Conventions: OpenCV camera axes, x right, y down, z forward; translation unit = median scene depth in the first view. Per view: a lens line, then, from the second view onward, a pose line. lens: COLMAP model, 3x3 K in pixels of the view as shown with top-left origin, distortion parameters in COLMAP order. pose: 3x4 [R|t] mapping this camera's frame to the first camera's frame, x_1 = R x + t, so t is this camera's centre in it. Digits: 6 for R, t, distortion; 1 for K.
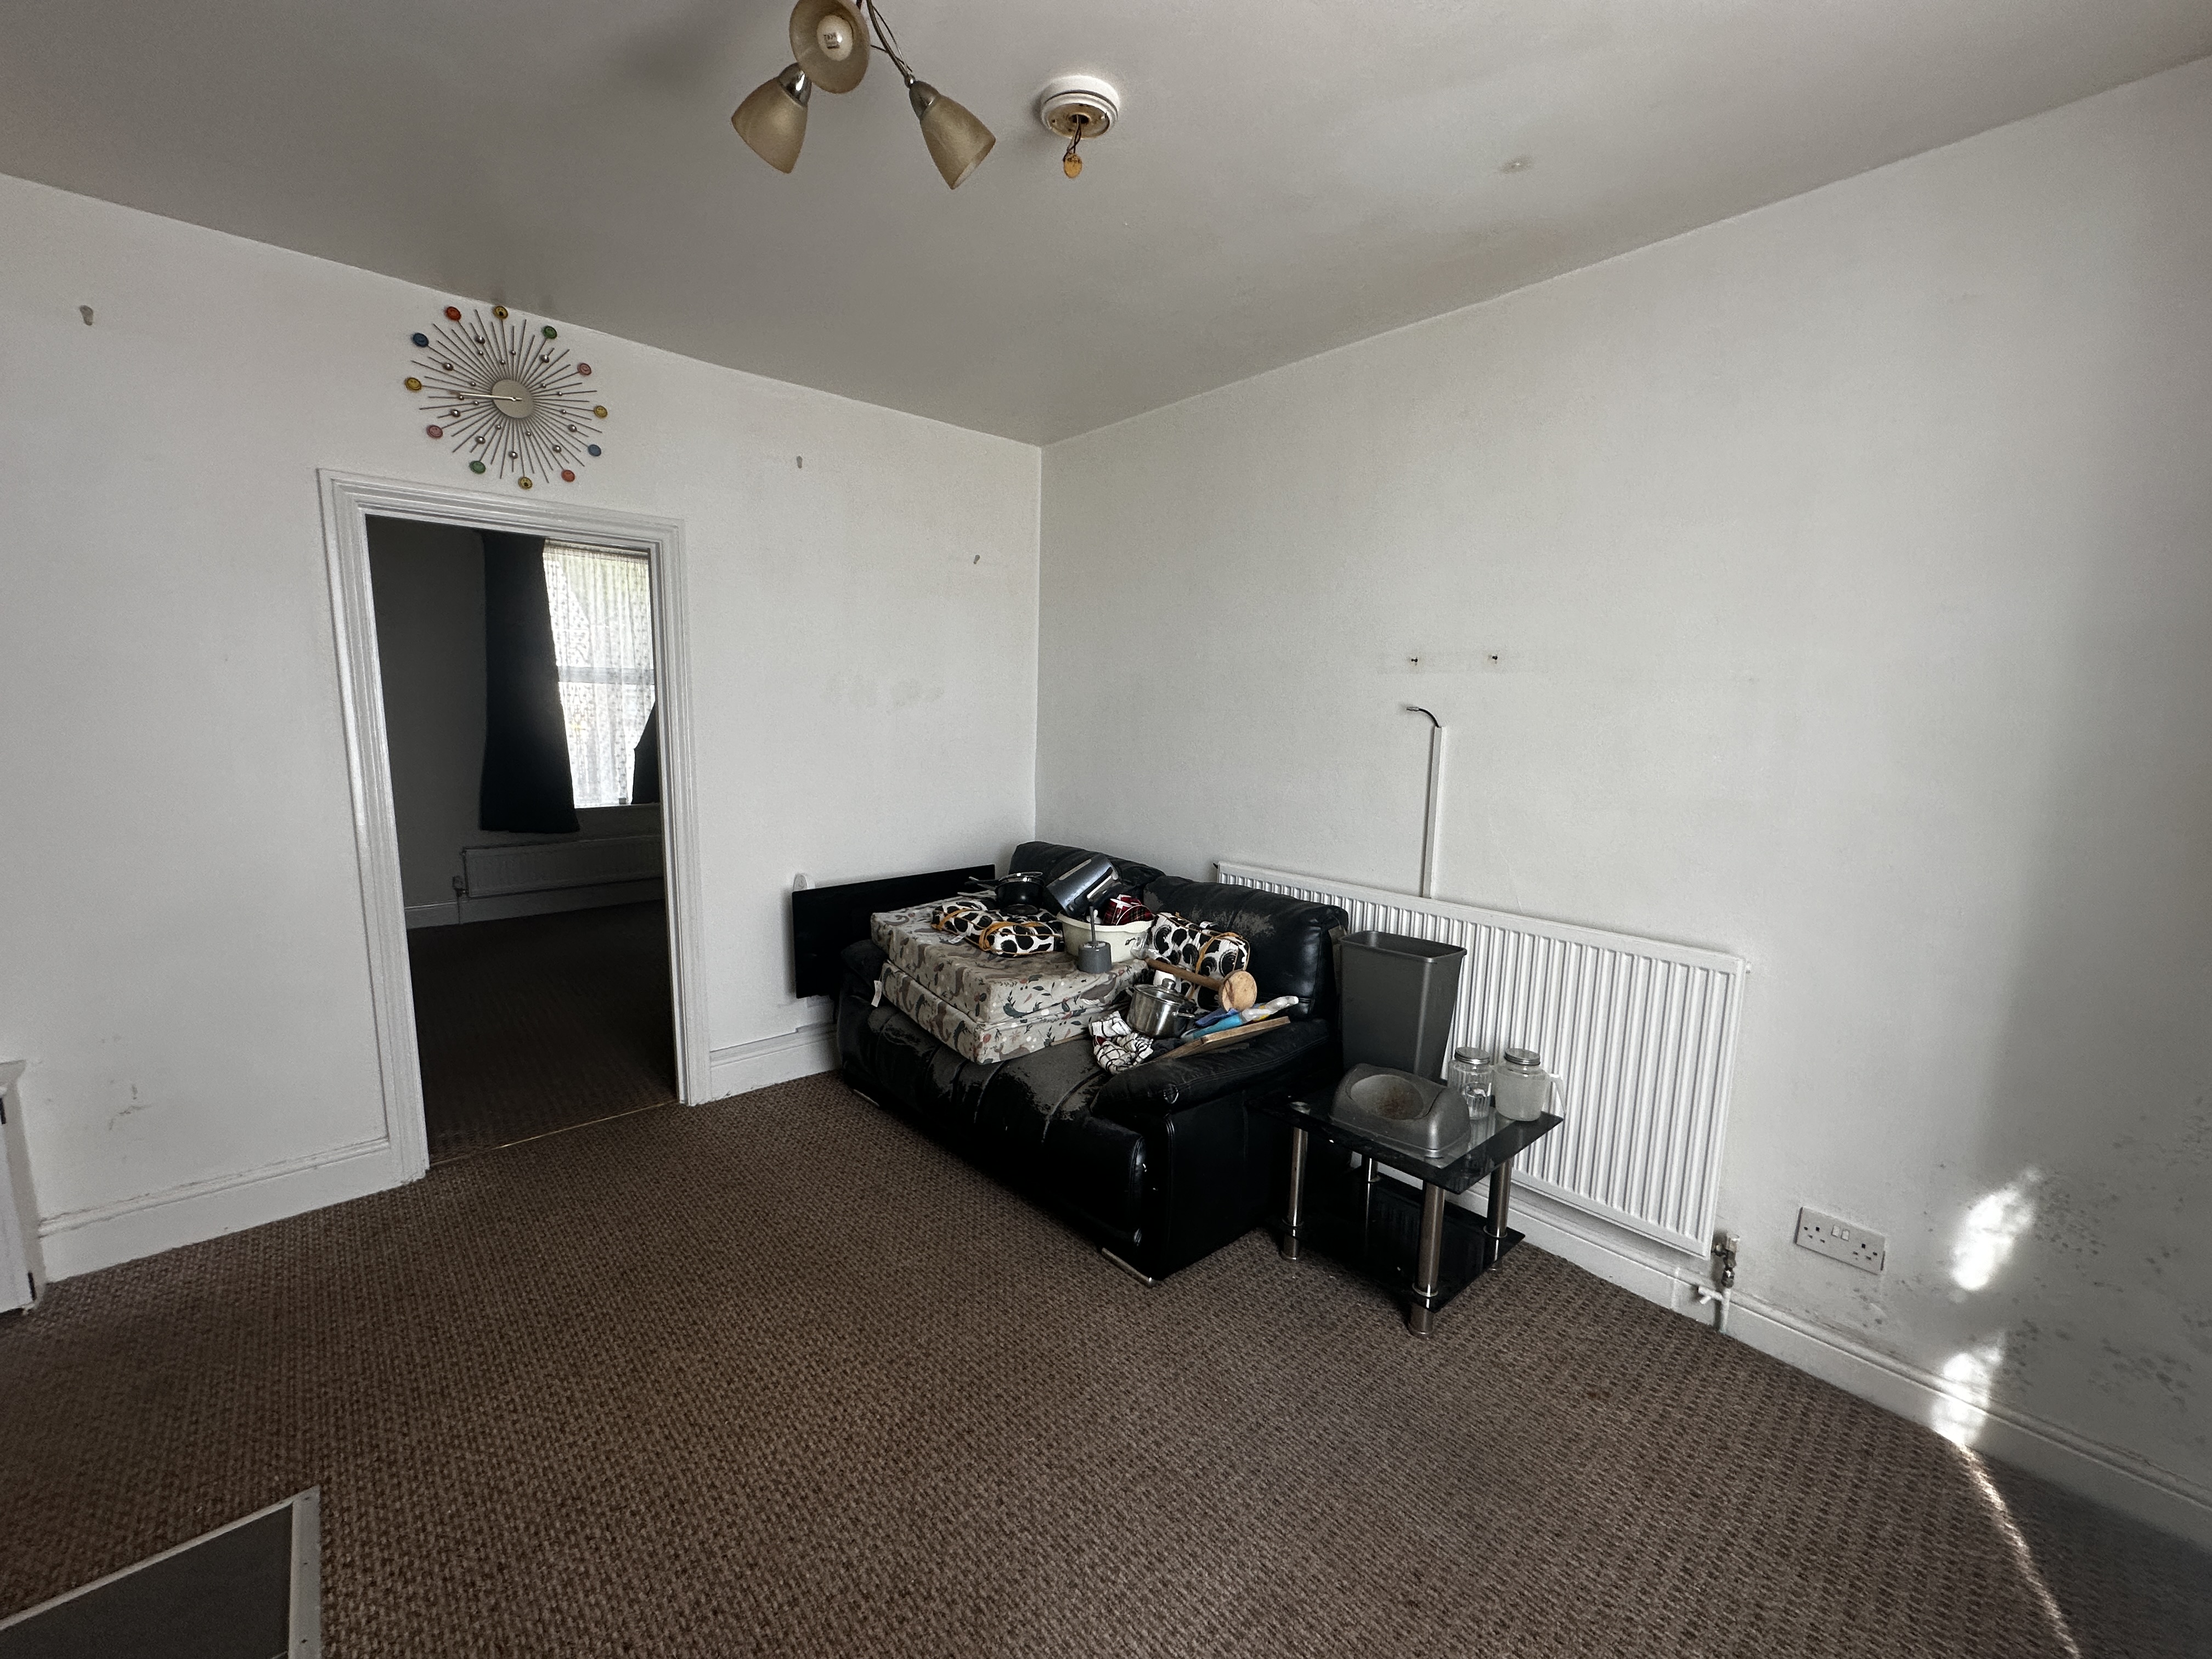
lens RADIAL K [[883.7, 0, 1111.8], [0, 883.7, 832.9], [0, 0, 1]] dist [0.004435, 0.000430]
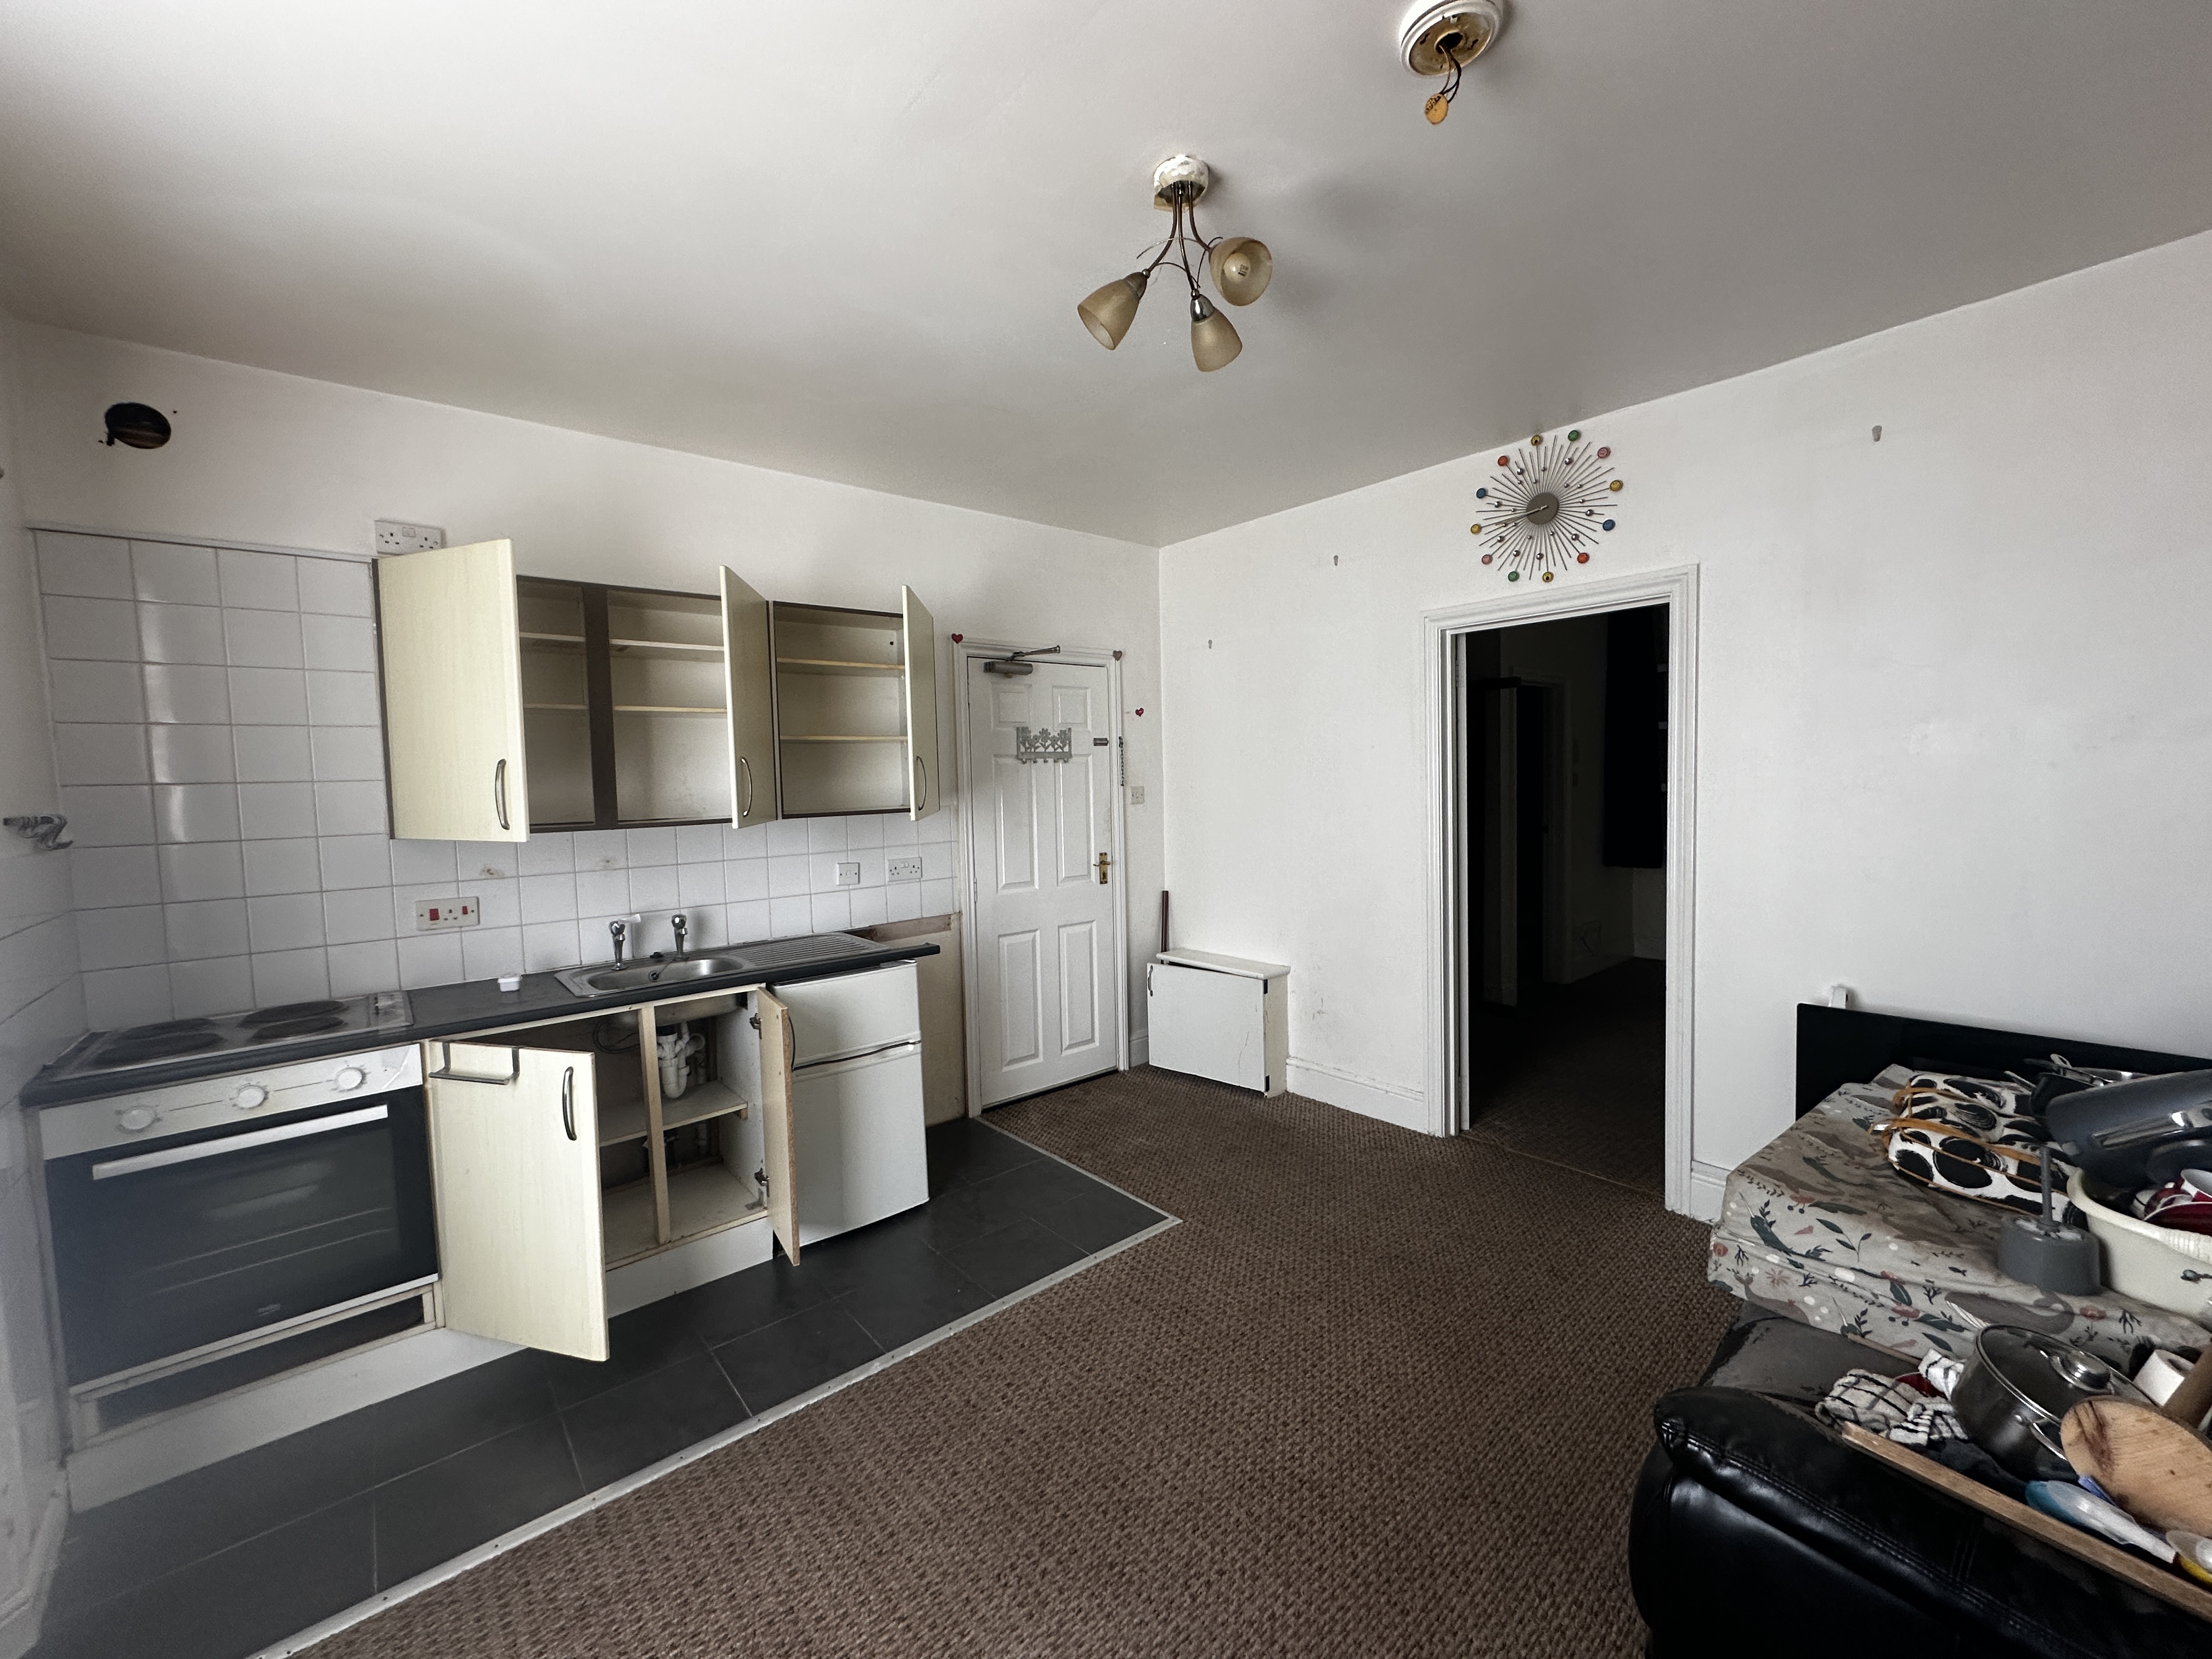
lens RADIAL K [[883.7, 0, 1101.7], [0, 883.7, 832.7], [0, 0, 1]] dist [0.004435, 0.000430]
pose [[-0.026211, 0.049280, -0.998441, 0.515939], [-0.118092, 0.991638, 0.052045, -0.059818], [0.992657, 0.119273, -0.020173, 0.497586]]
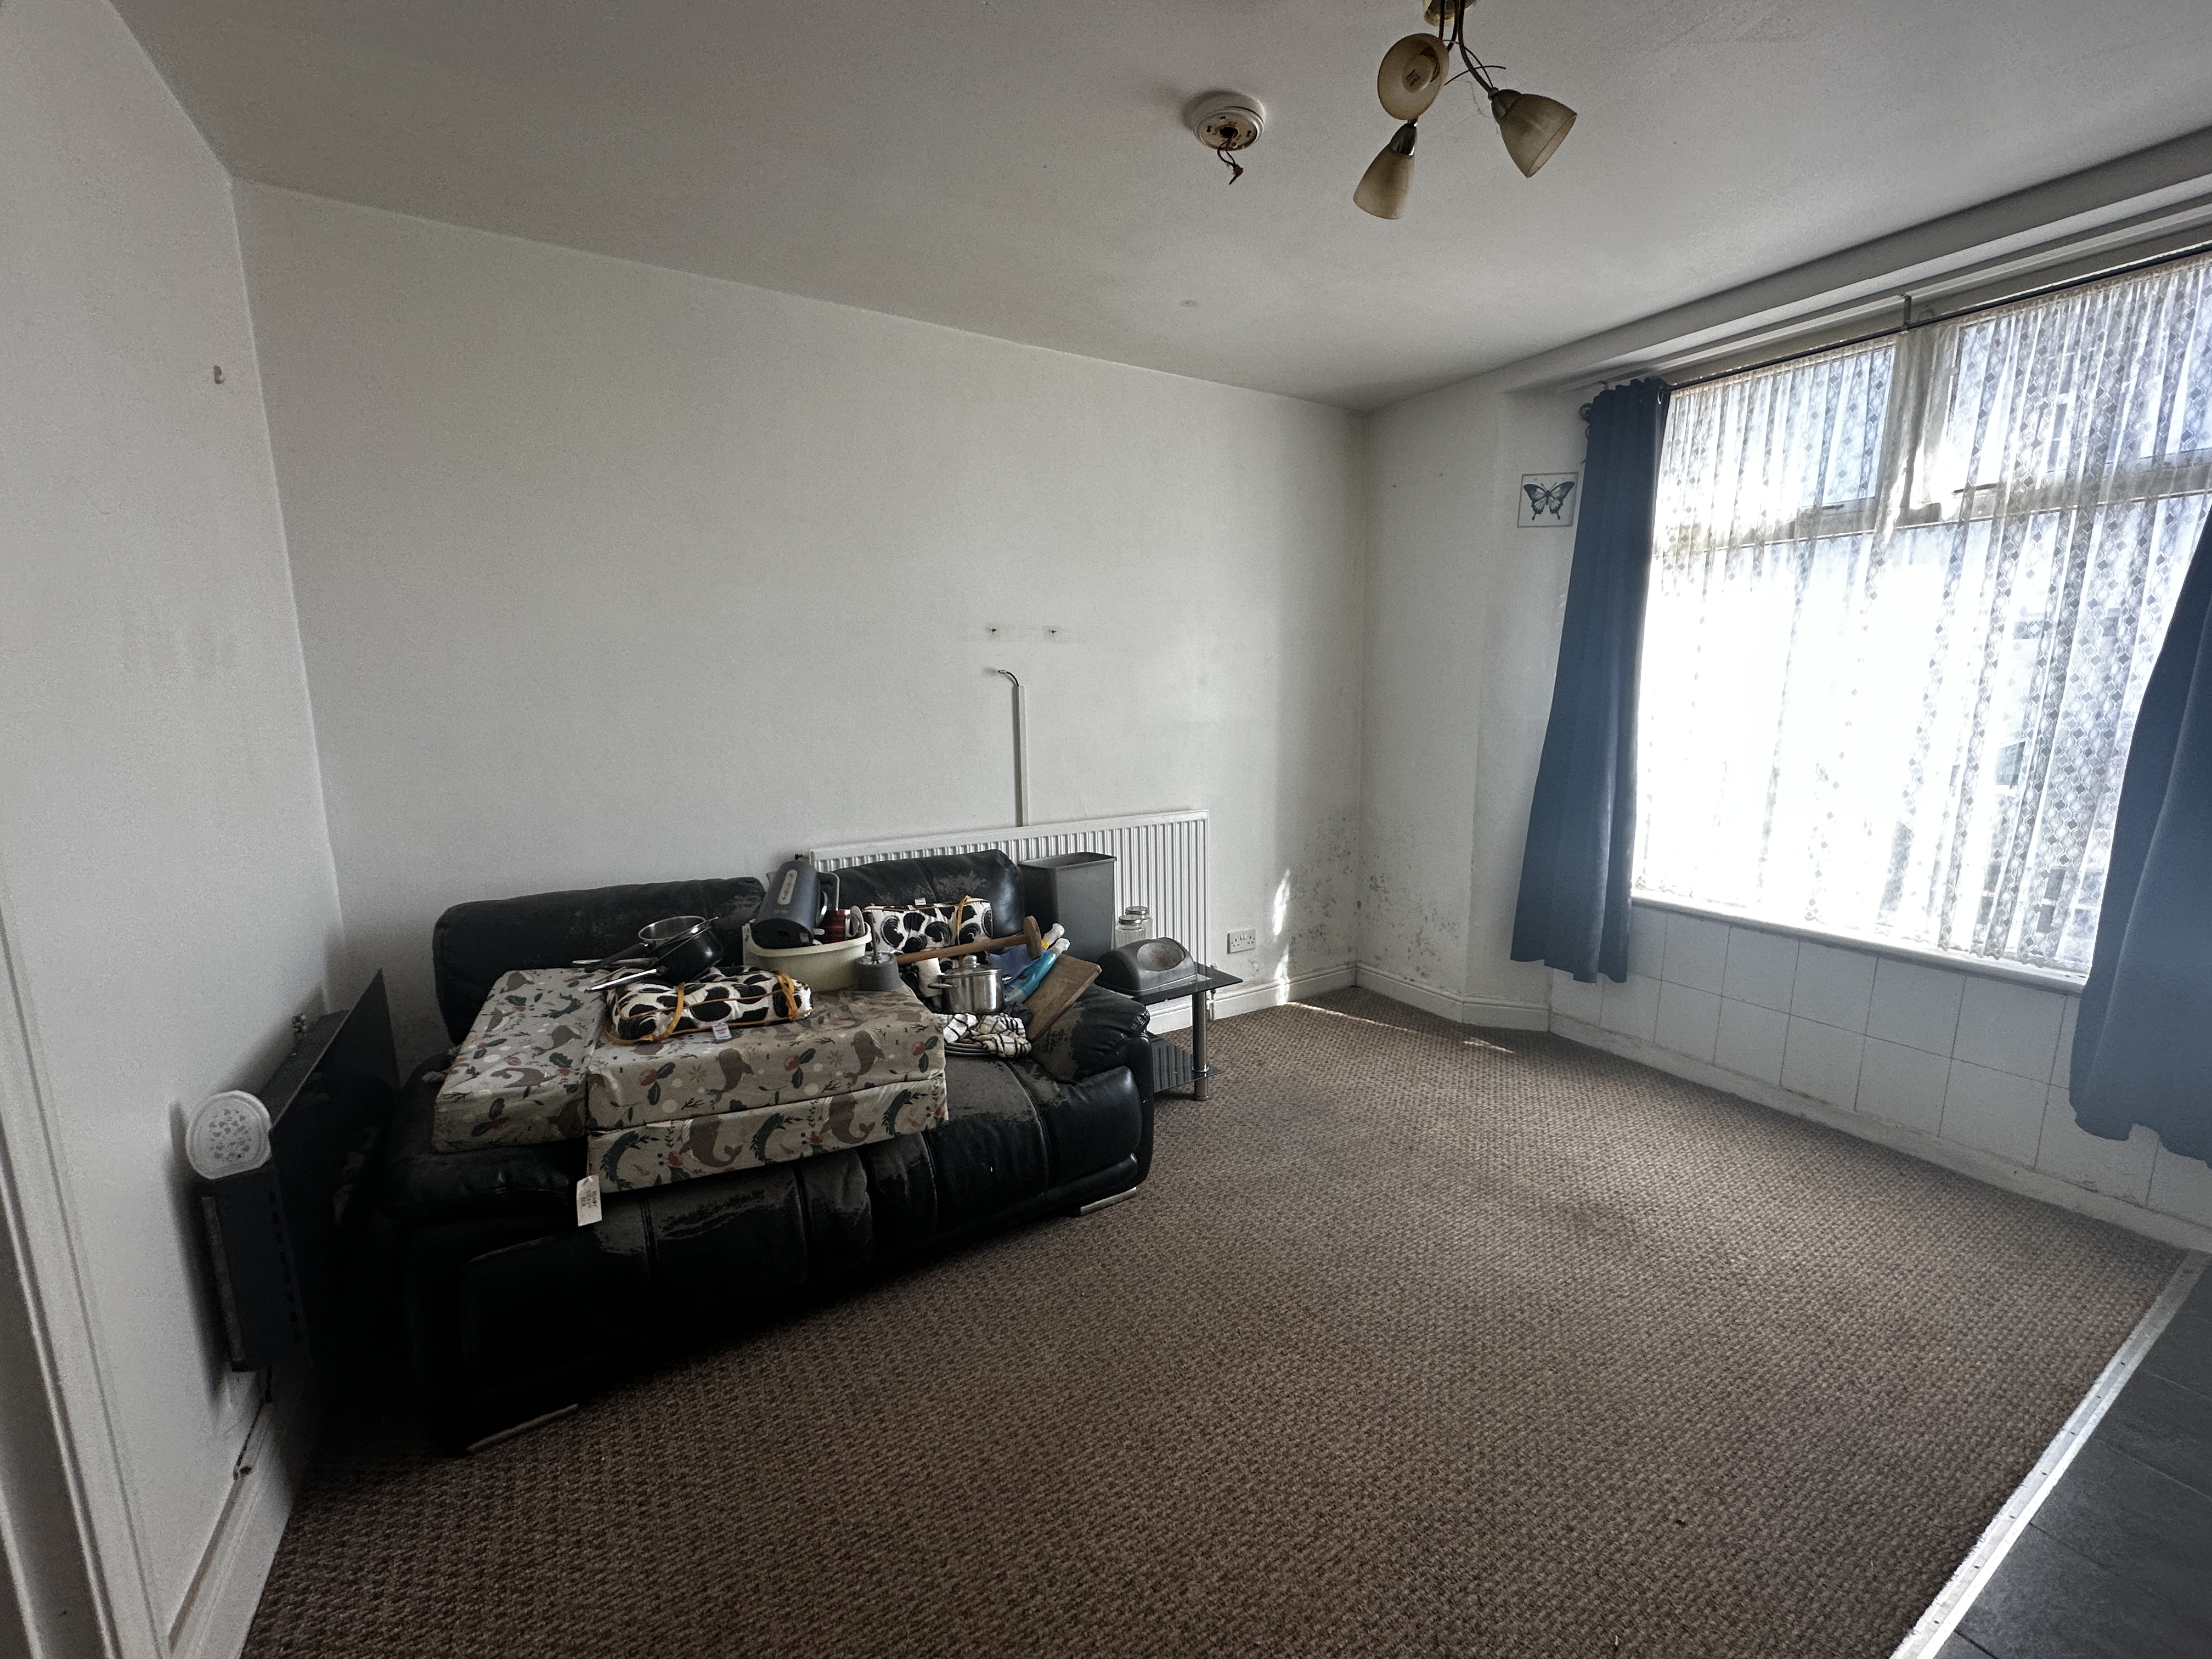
lens RADIAL K [[883.7, 0, 1102.8], [0, 883.7, 827.7], [0, 0, 1]] dist [0.004435, 0.000430]
pose [[0.190692, -0.176057, 0.965733, -0.824879], [0.150389, 0.977412, 0.148490, -0.092853], [-0.970062, 0.116920, 0.212862, 0.648460]]
